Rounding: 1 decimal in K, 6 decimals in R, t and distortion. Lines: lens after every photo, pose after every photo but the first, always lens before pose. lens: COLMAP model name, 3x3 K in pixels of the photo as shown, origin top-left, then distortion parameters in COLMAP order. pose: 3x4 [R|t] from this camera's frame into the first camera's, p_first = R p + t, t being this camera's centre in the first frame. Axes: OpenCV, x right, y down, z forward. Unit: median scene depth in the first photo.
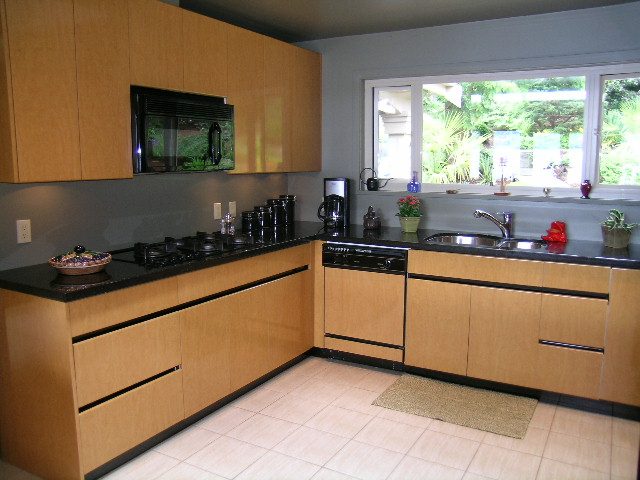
lens RADIAL K [[529.8, 0, 320.0], [0, 529.8, 240.0], [0, 0, 1]] dist [-0.088628, 0.013413]
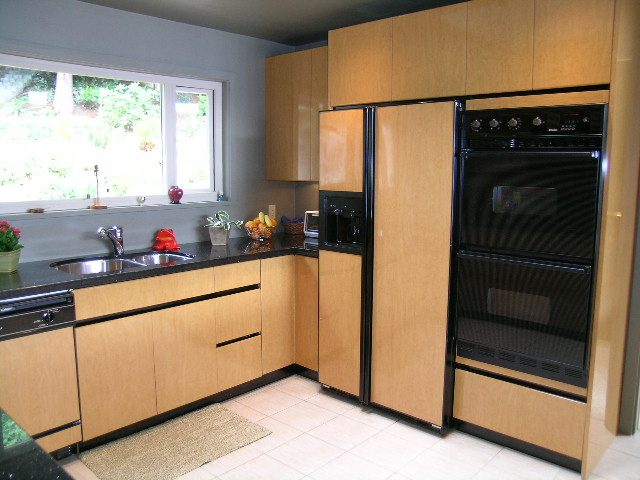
lens RADIAL K [[529.8, 0, 320.0], [0, 529.8, 240.0], [0, 0, 1]] dist [-0.088628, 0.013413]
pose [[0.218578, -0.131081, 0.966975, -0.448550], [0.148282, 0.983891, 0.099856, -0.071572], [-0.964488, 0.121559, 0.234494, 0.485177]]
